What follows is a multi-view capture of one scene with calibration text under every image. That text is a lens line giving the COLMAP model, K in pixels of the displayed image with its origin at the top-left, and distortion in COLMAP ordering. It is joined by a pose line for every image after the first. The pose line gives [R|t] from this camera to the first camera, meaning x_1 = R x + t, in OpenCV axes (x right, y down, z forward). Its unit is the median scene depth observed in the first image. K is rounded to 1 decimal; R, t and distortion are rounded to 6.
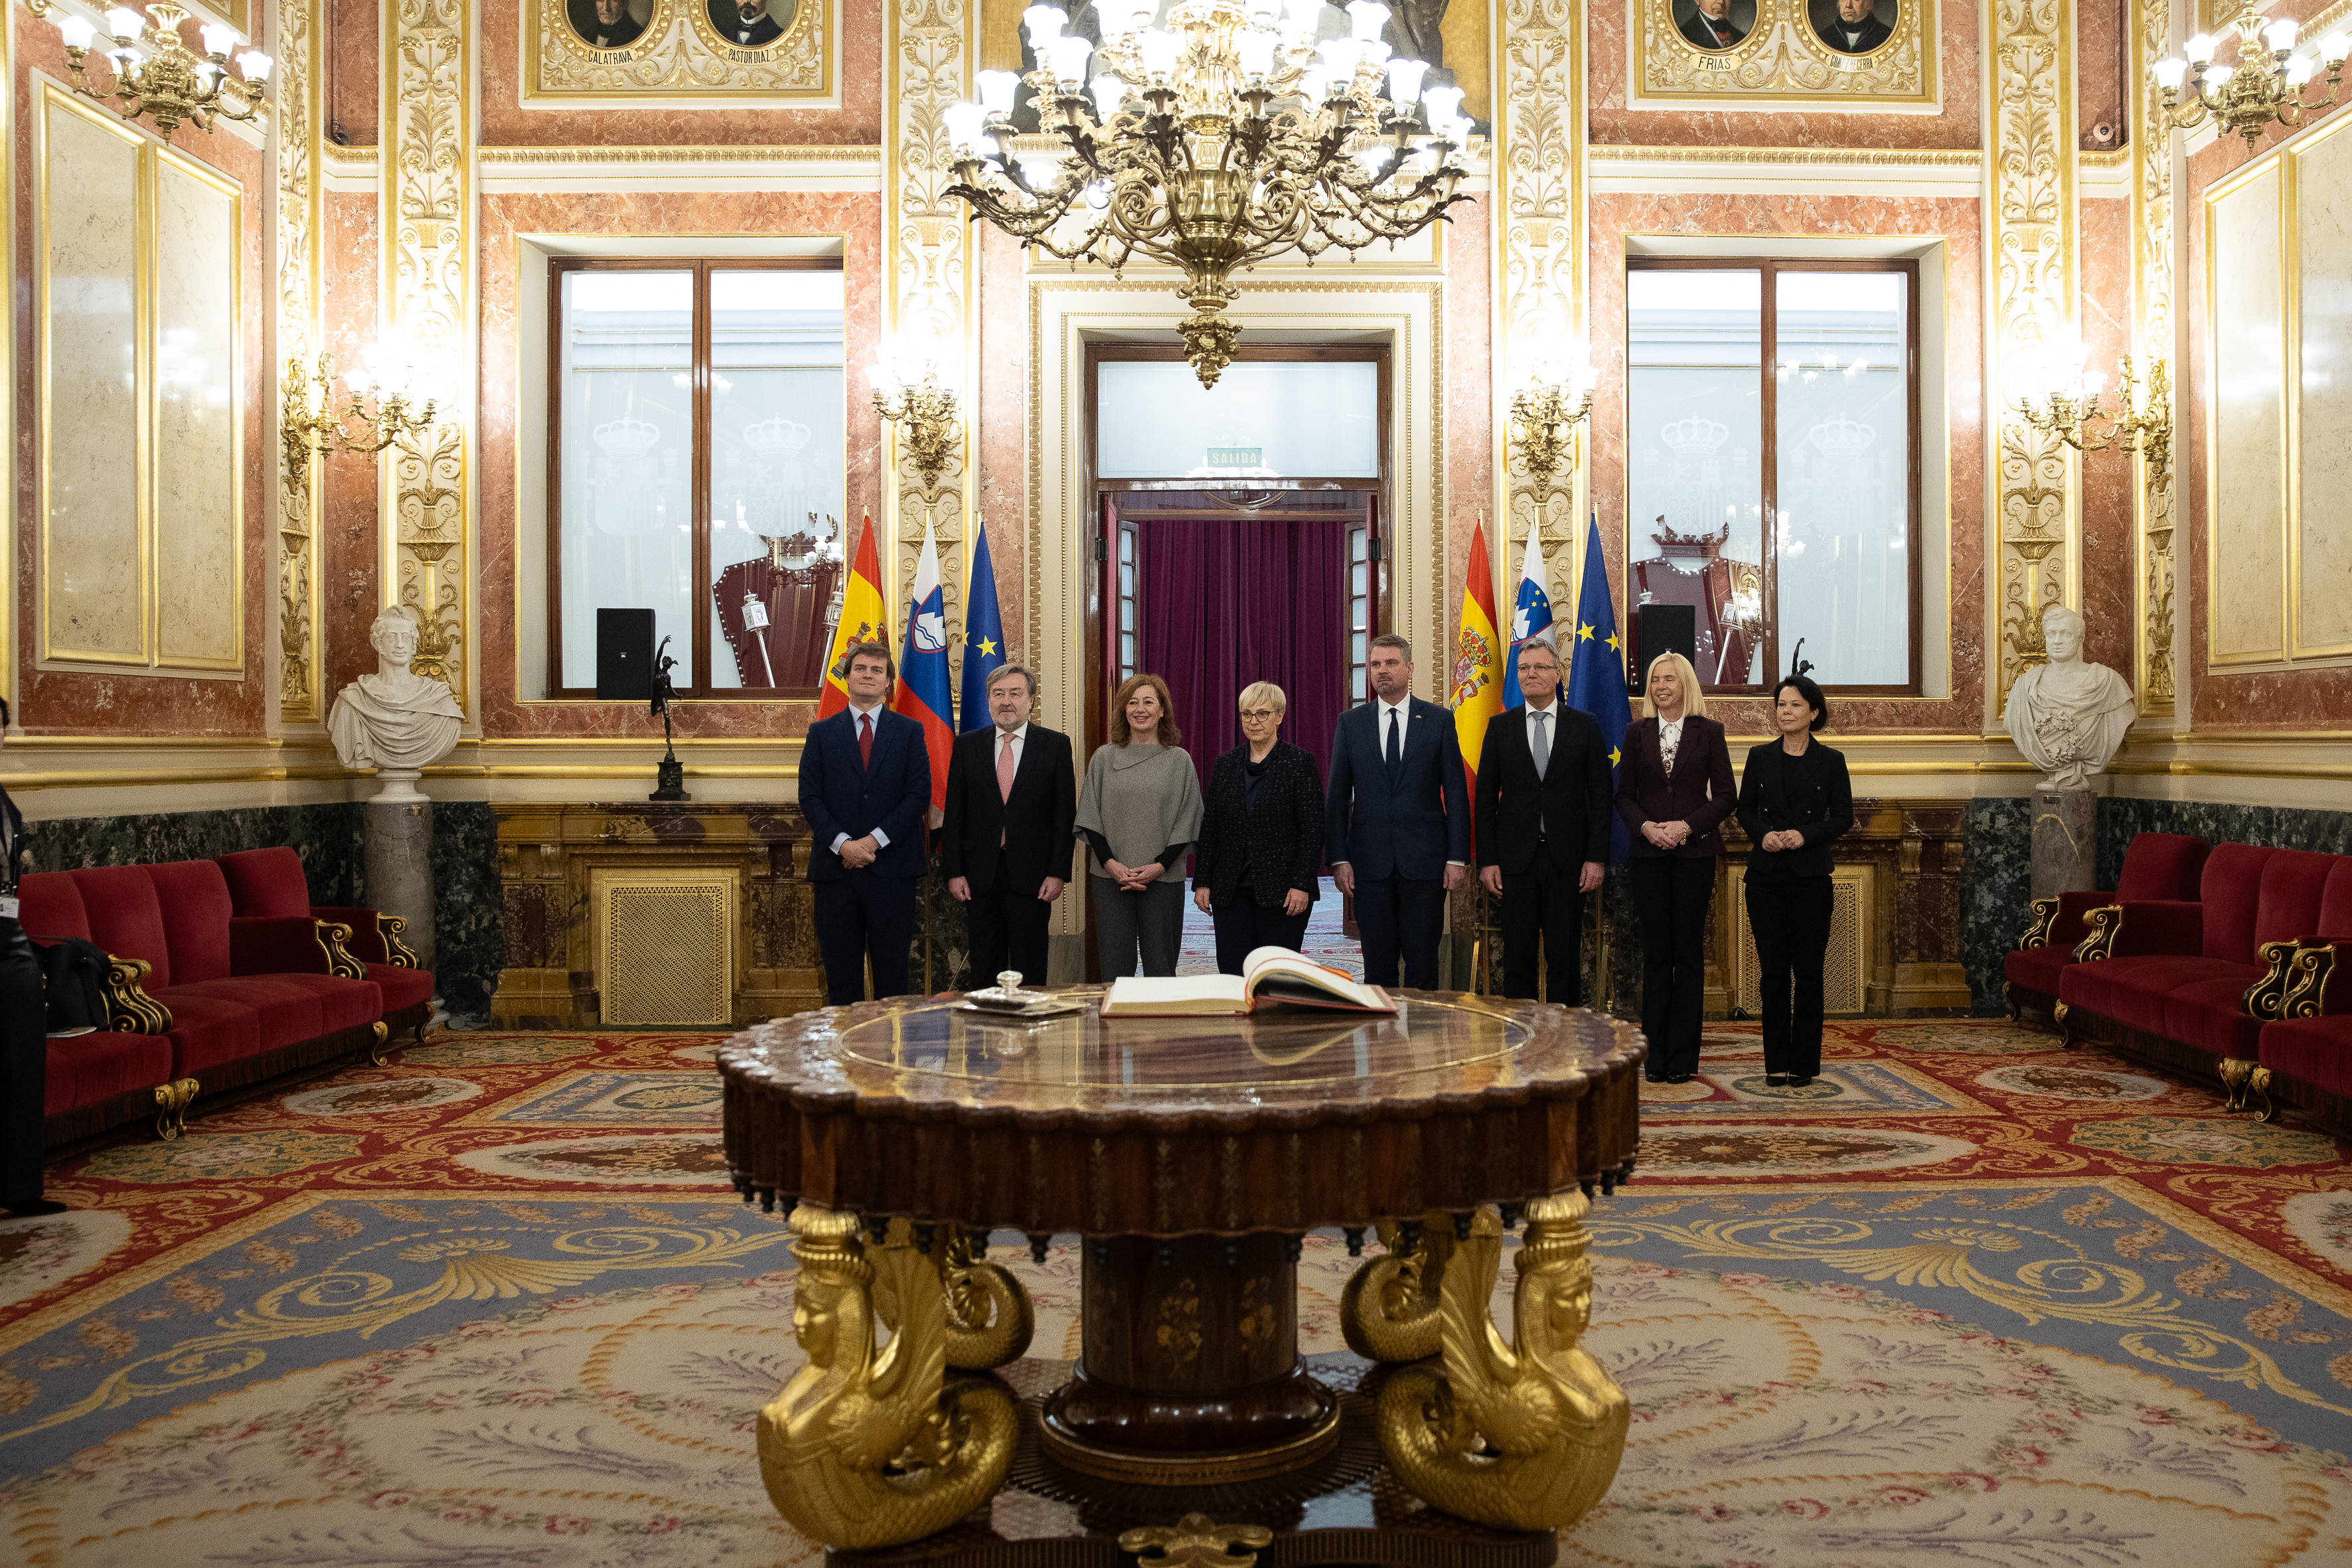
lens RADIAL K [[1879.0, 0, 1180.9], [0, 1879.0, 803.1], [0, 0, 1]] dist [-0.010941, -0.001192]
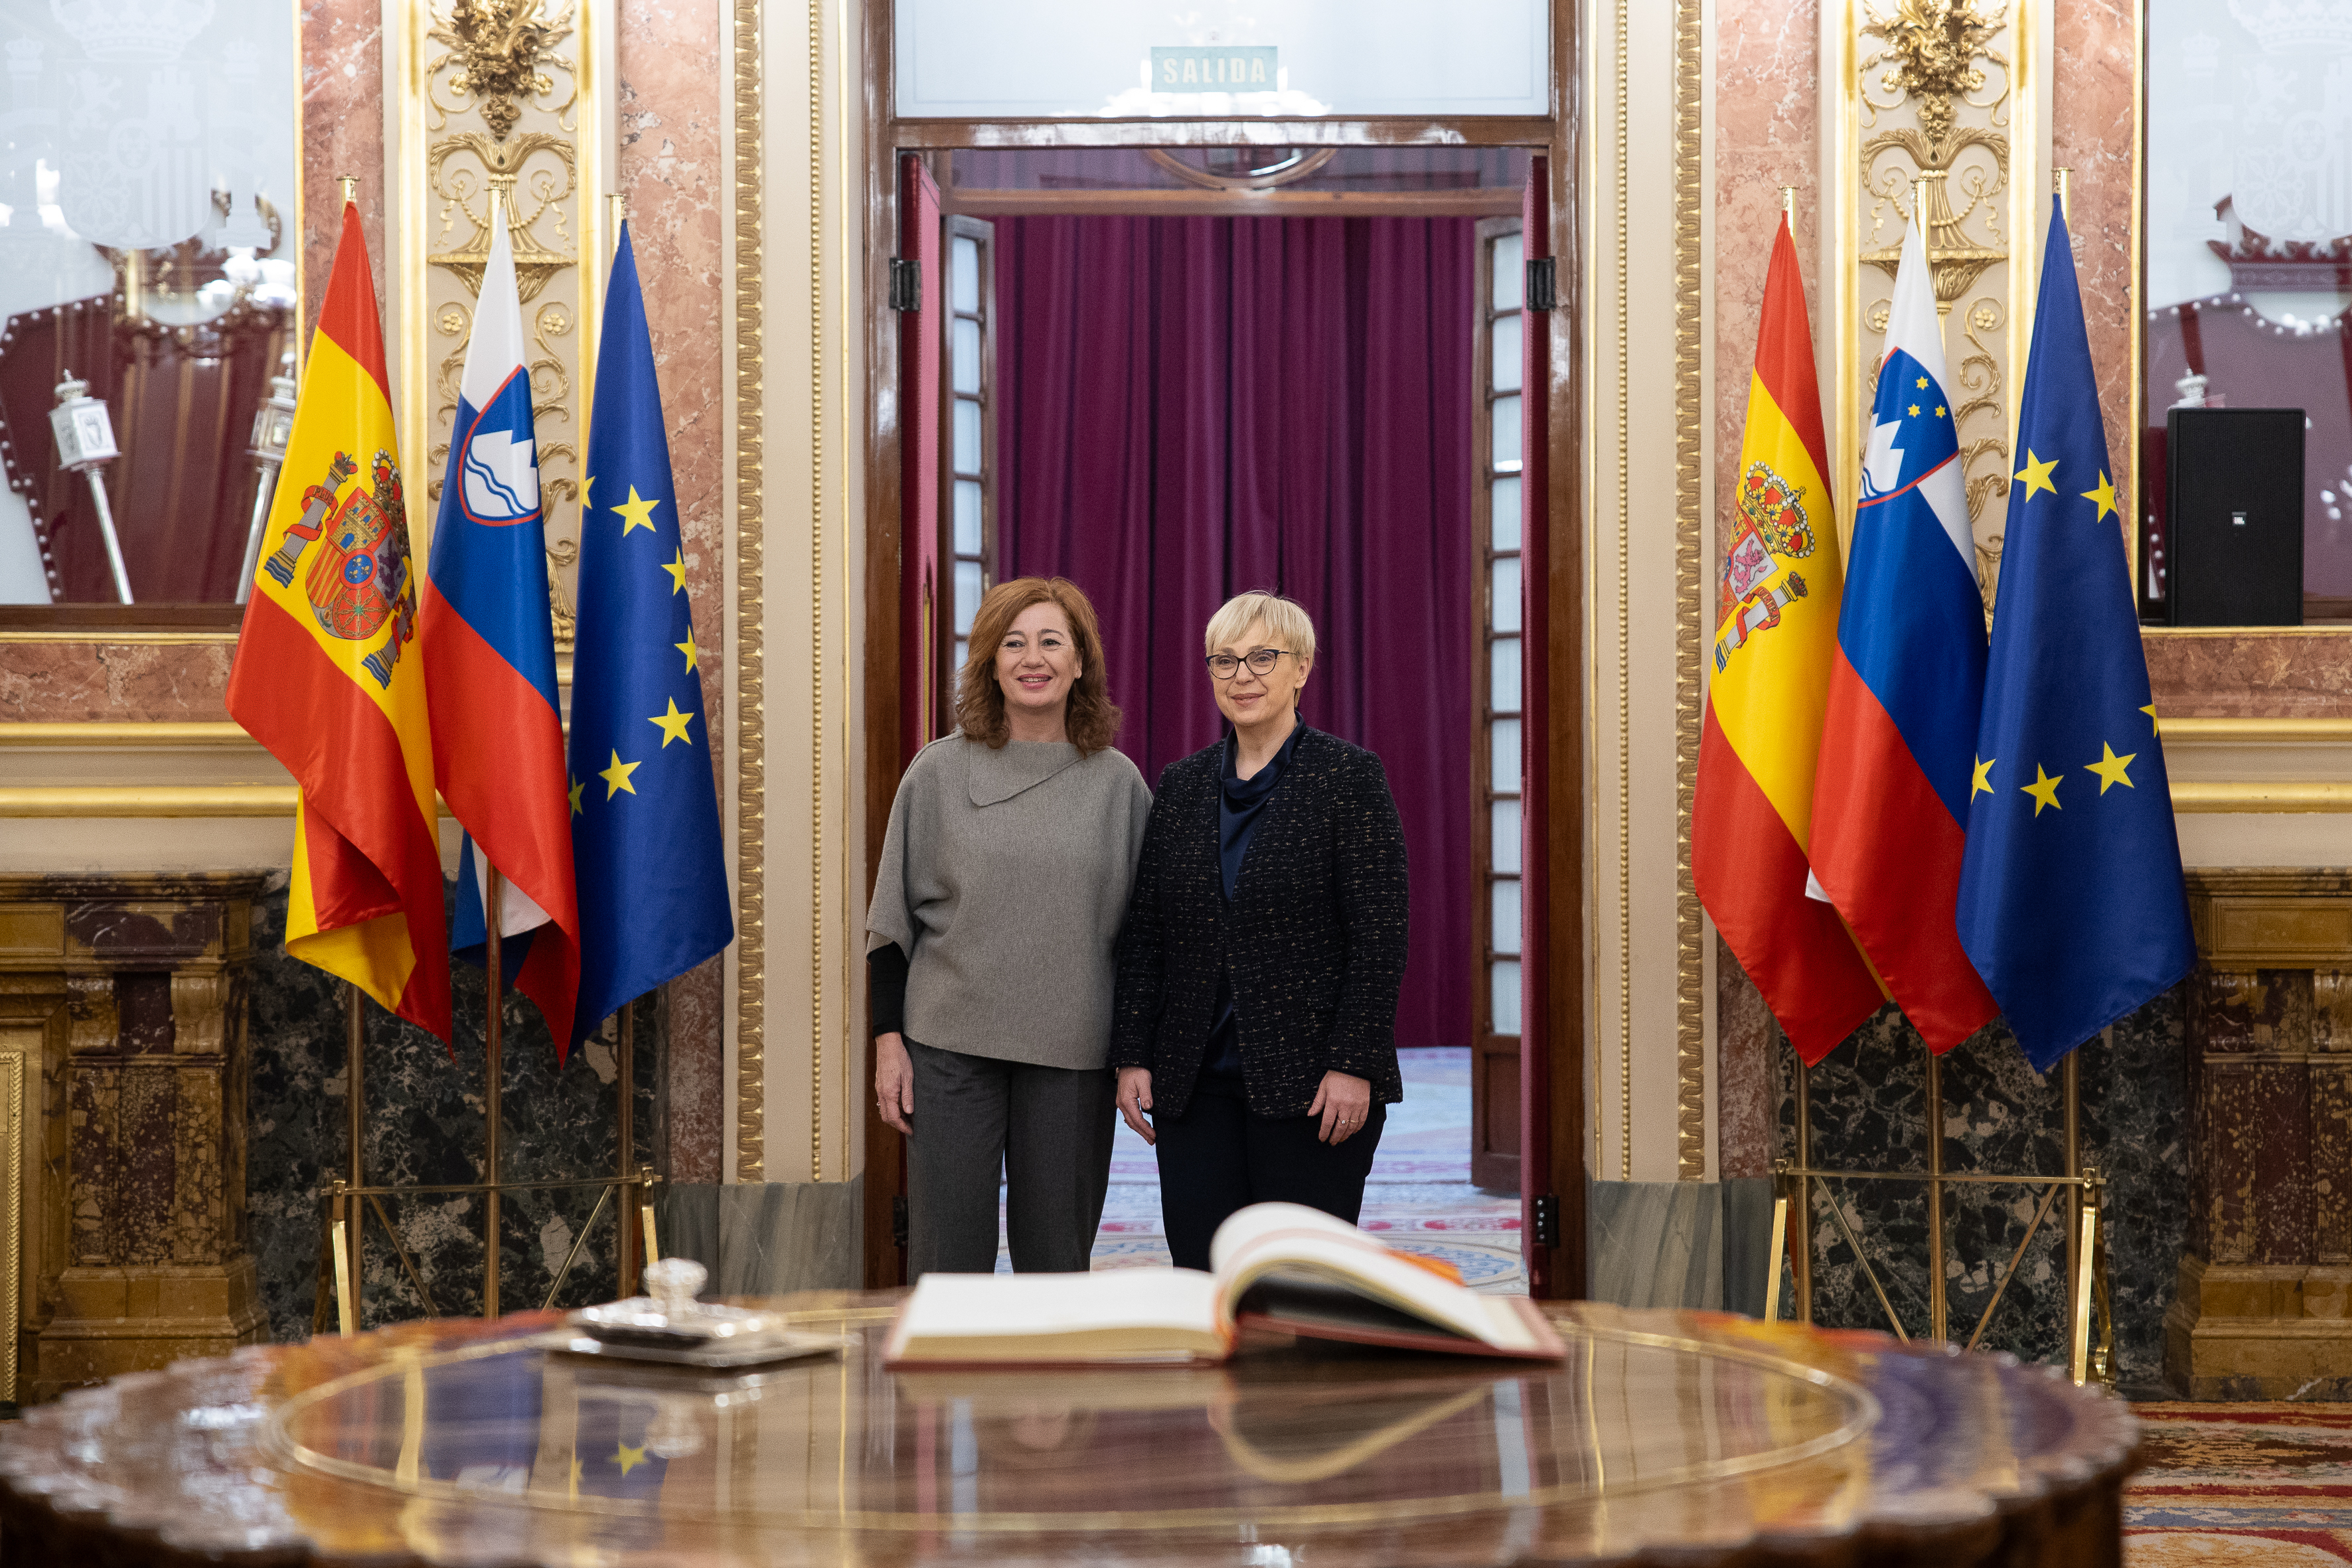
lens RADIAL K [[4957.7, 0, 1173.2], [0, 4957.7, 772.8], [0, 0, 1]] dist [0.331139, 0.000000]
pose [[0.999958, 0.000251, -0.009135, 0.029866], [-0.000458, 0.999744, -0.022639, 0.002220], [0.009127, 0.022642, 0.999702, -0.134887]]
